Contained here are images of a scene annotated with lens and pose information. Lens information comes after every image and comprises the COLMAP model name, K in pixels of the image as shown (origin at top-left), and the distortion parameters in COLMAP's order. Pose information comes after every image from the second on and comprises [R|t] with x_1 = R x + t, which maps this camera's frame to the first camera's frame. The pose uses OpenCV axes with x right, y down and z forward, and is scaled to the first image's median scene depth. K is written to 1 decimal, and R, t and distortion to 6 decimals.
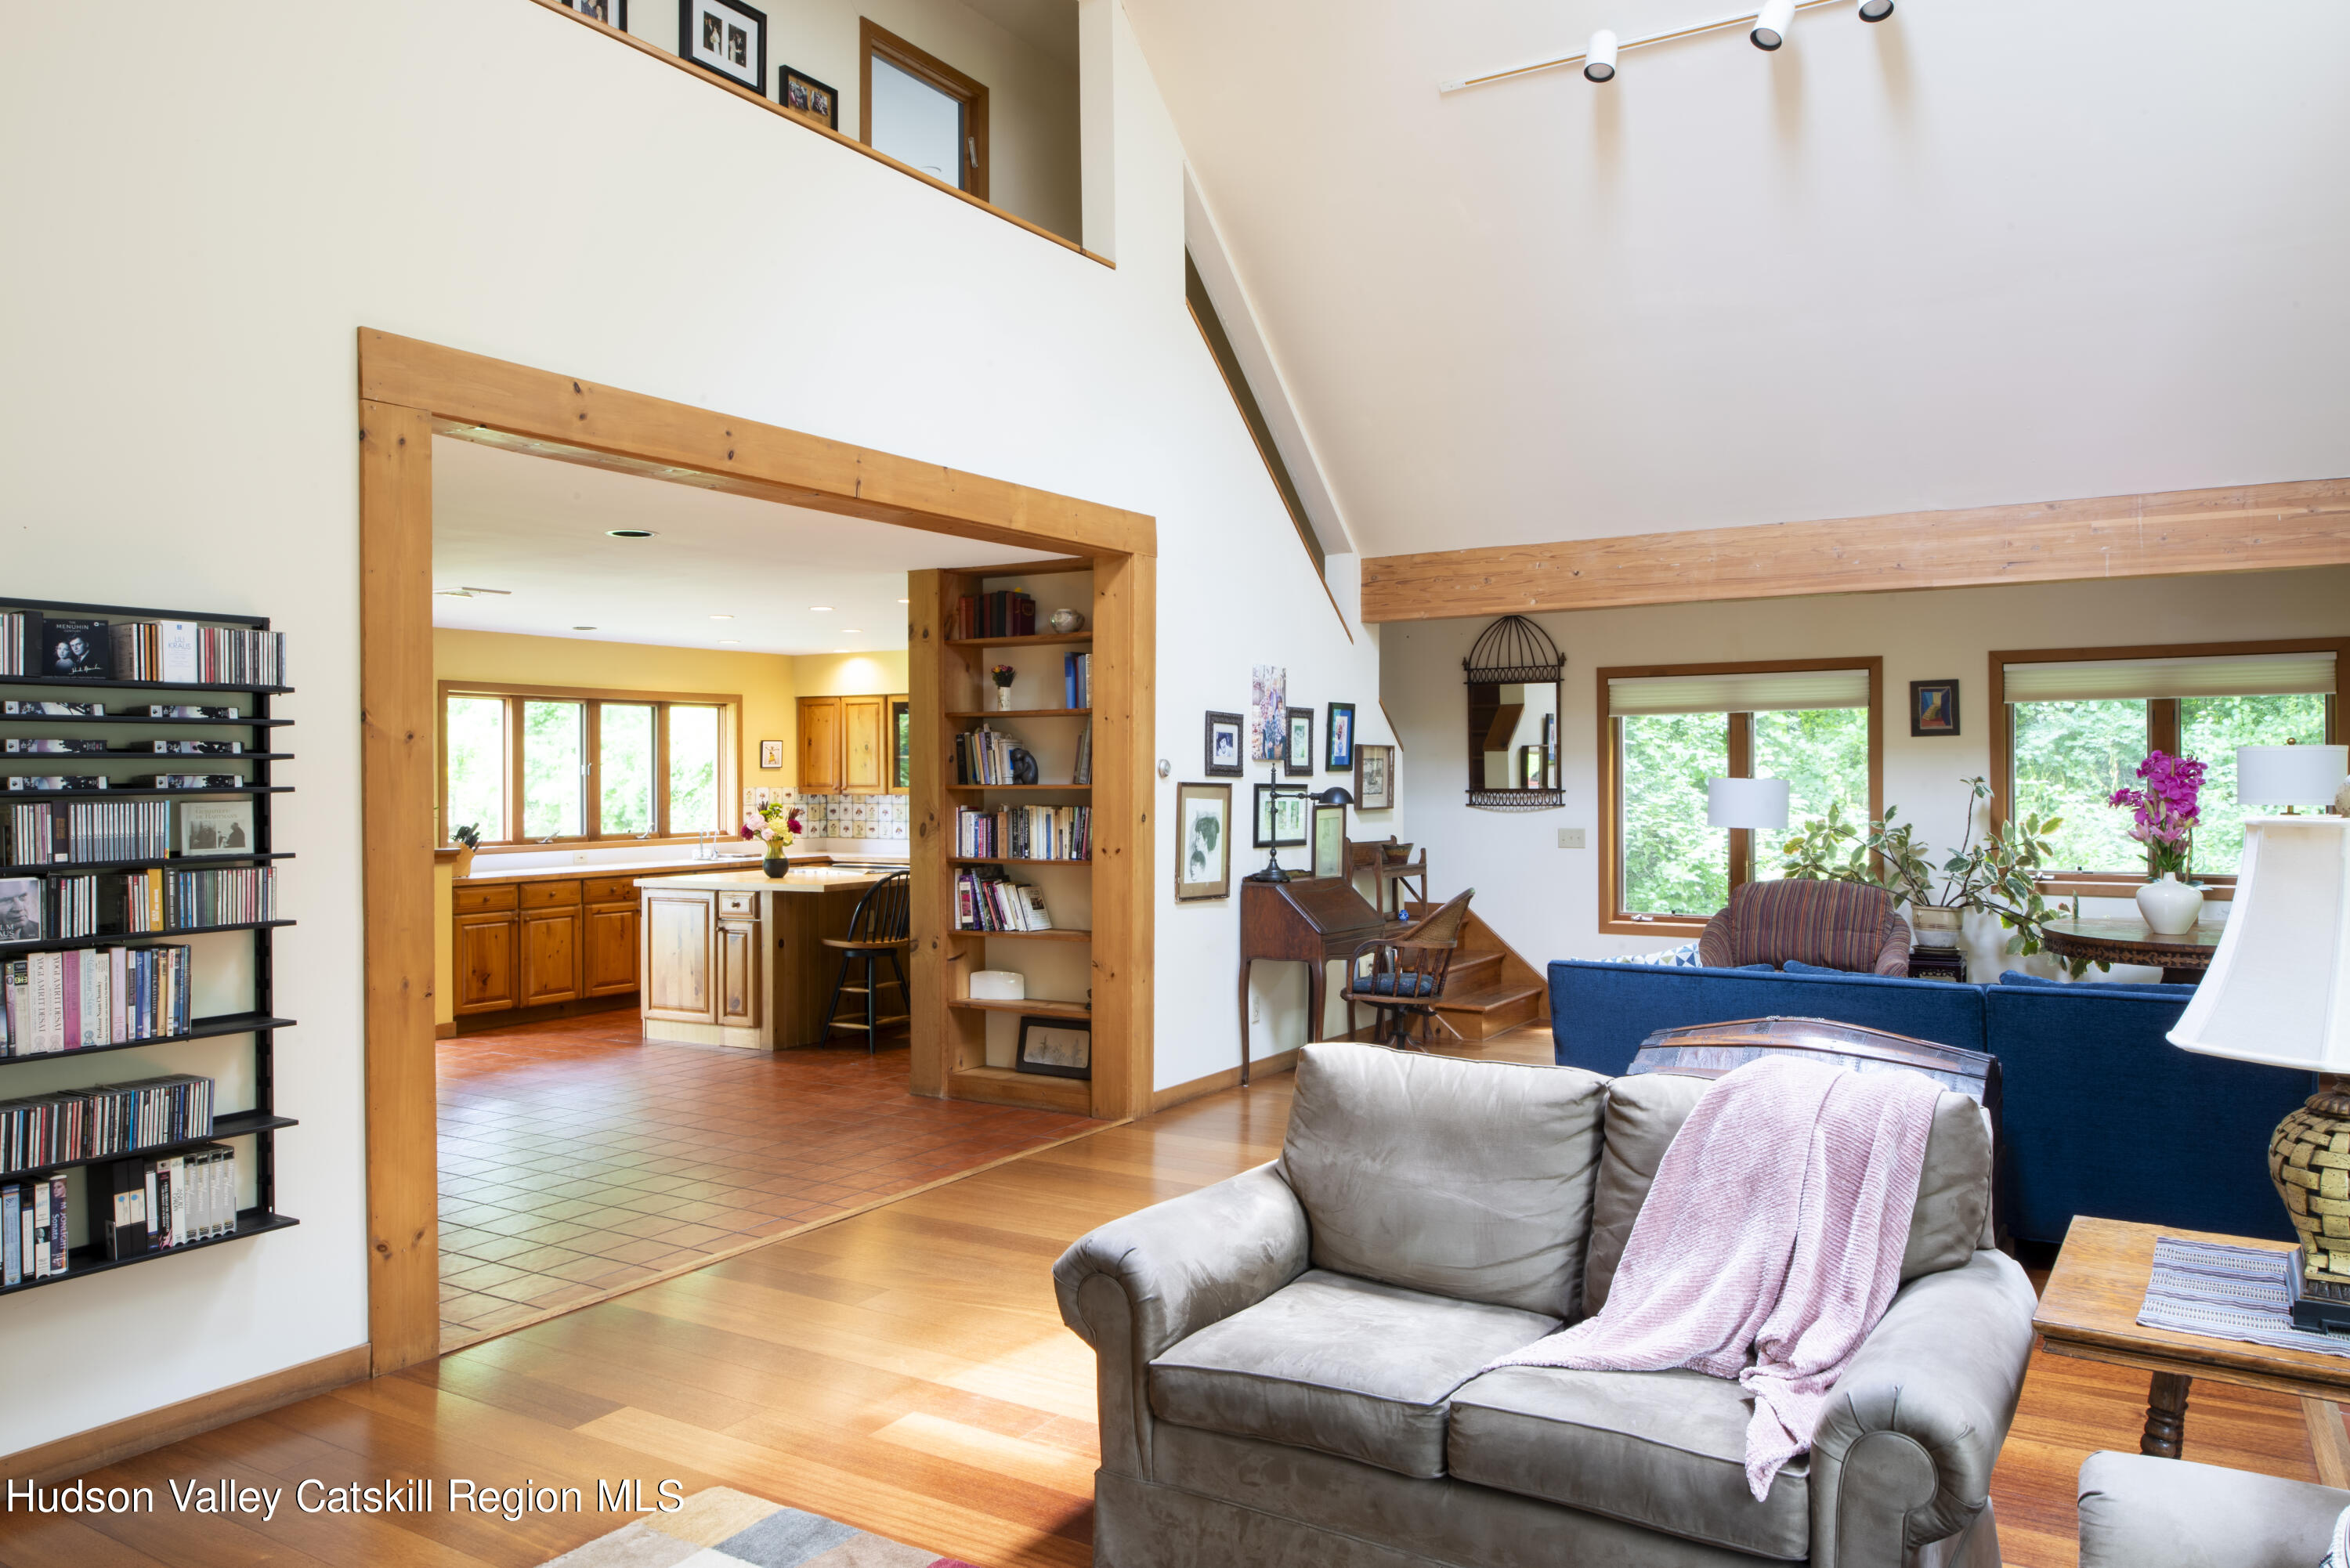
lens RADIAL K [[1609.1, 0, 1179.8], [0, 1609.1, 797.9], [0, 0, 1]] dist [0.002485, -0.000229]
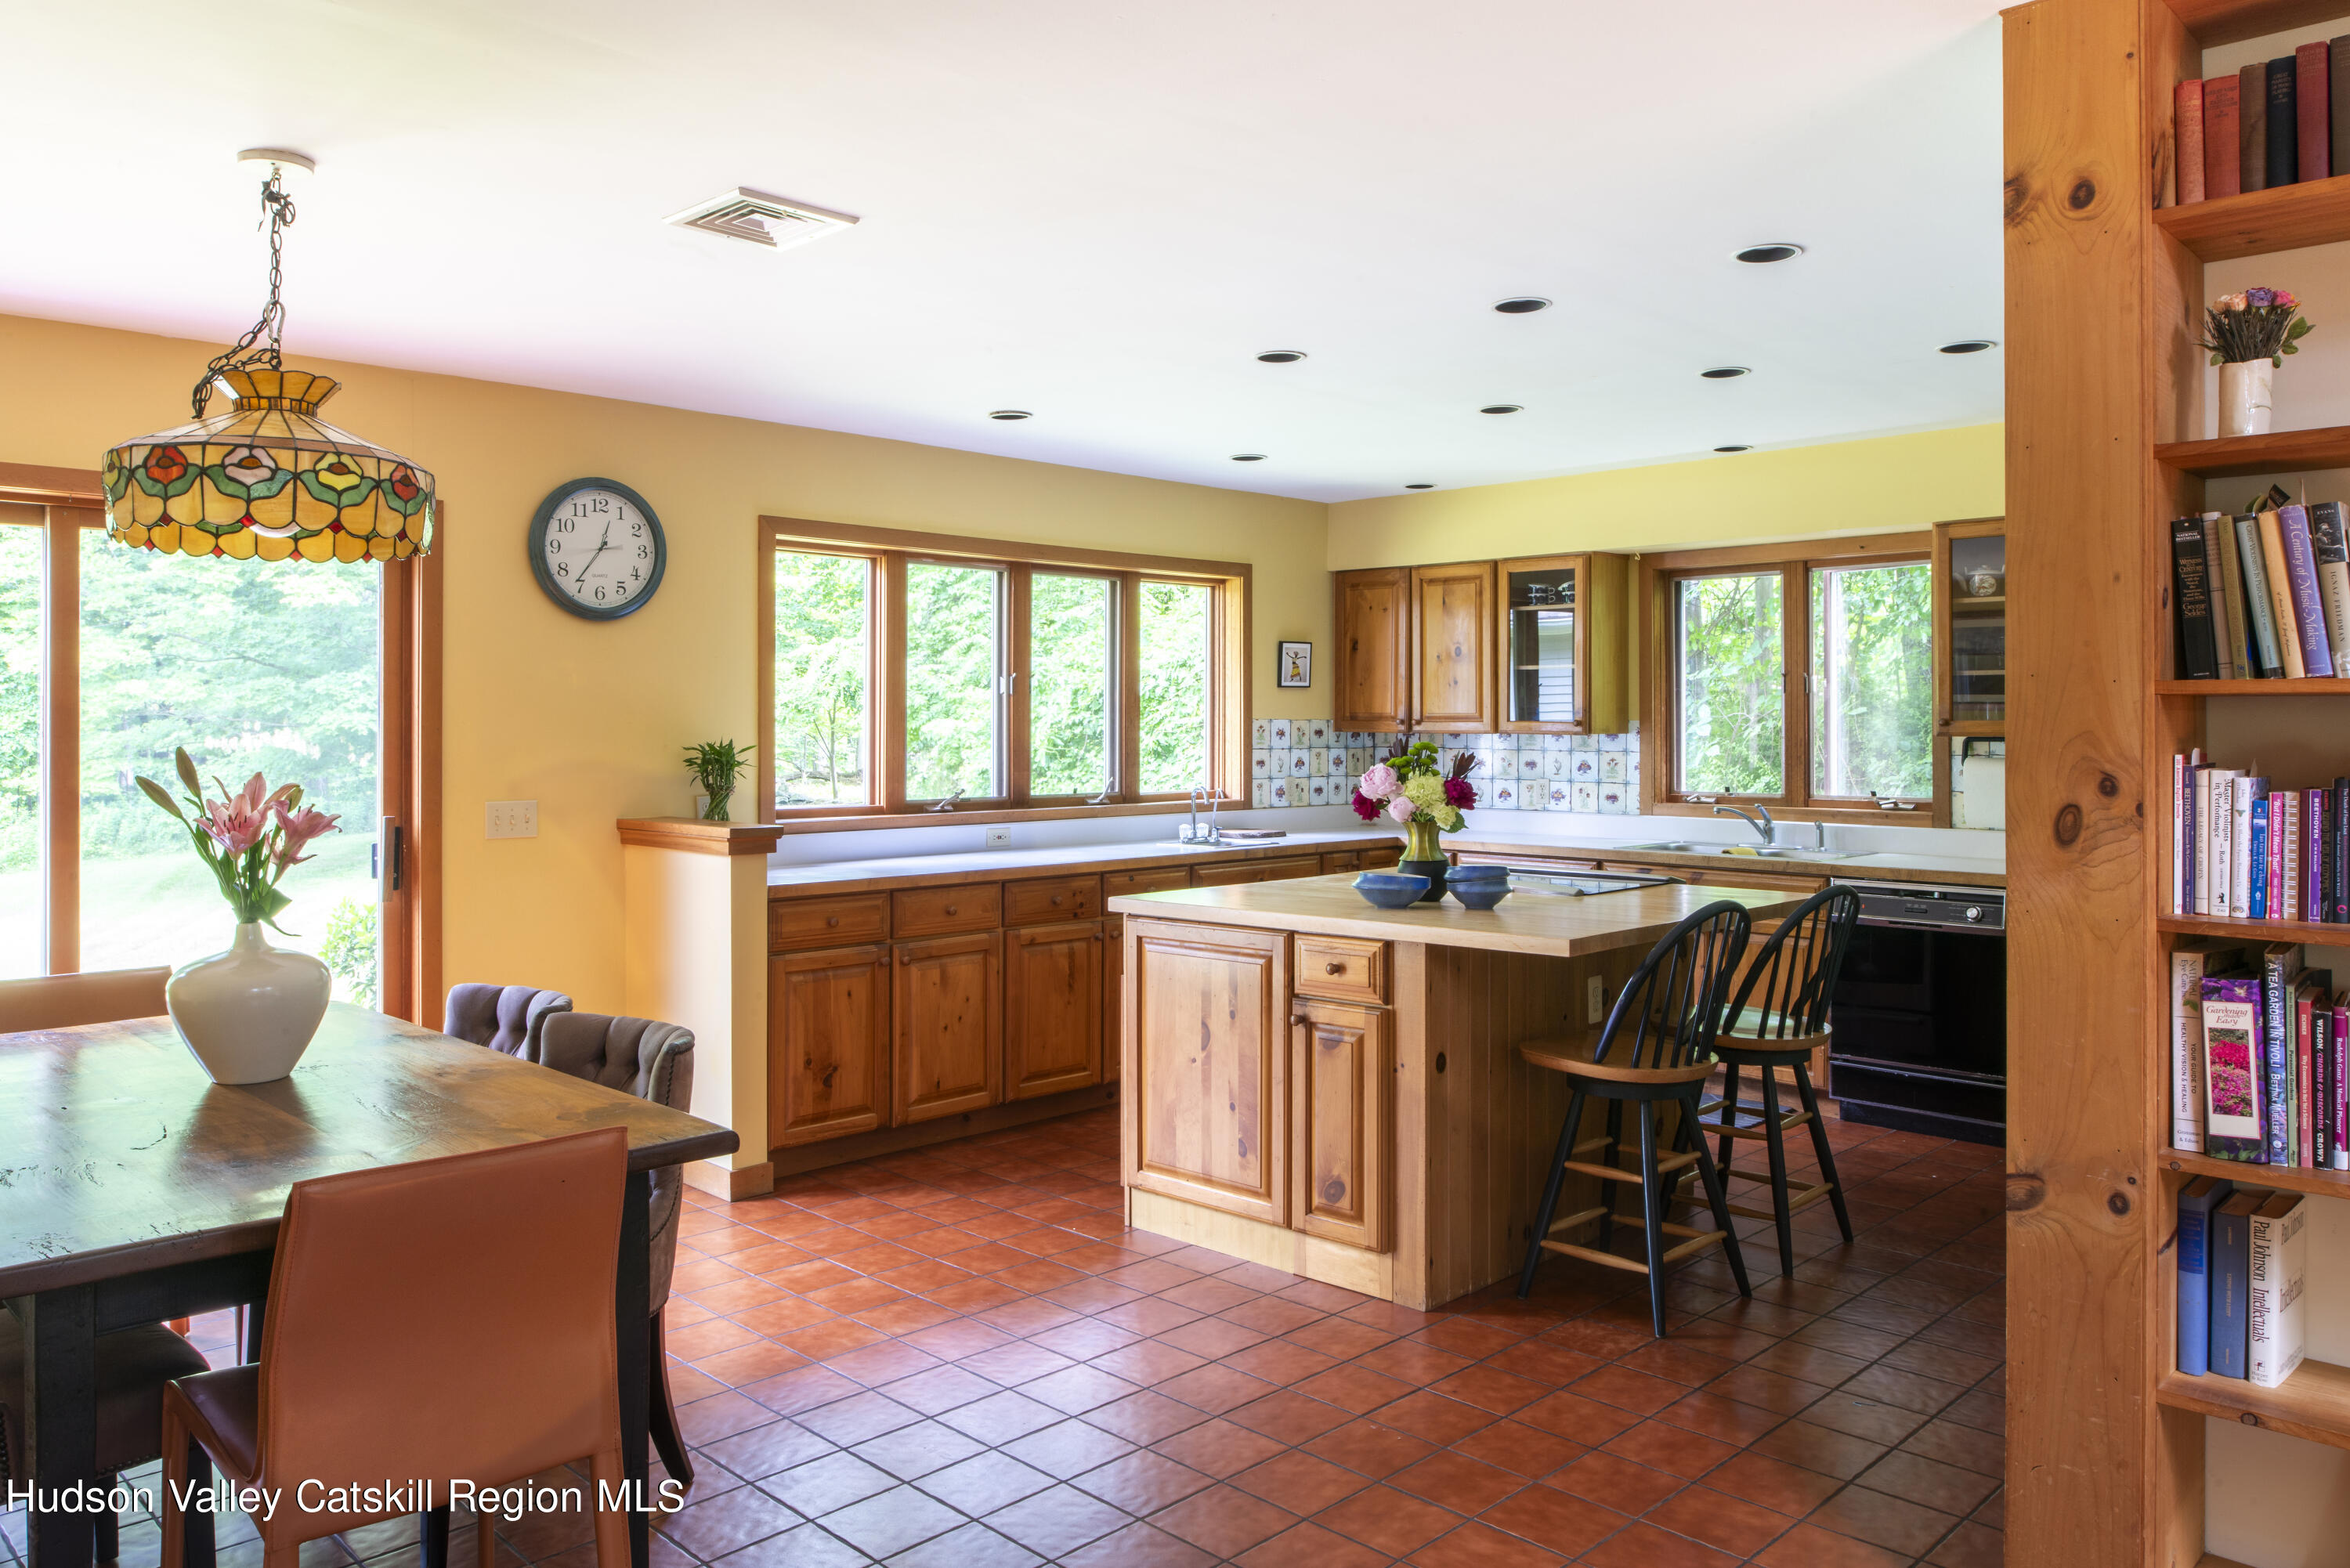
lens RADIAL K [[1651.6, 0, 1175.0], [0, 1651.6, 784.0], [0, 0, 1]] dist [-0.001958, -0.000277]
pose [[0.971679, 0.014932, -0.235833, -0.192794], [-0.009792, 0.999689, 0.022951, 0.004657], [0.236102, -0.019991, 0.971523, 0.495875]]
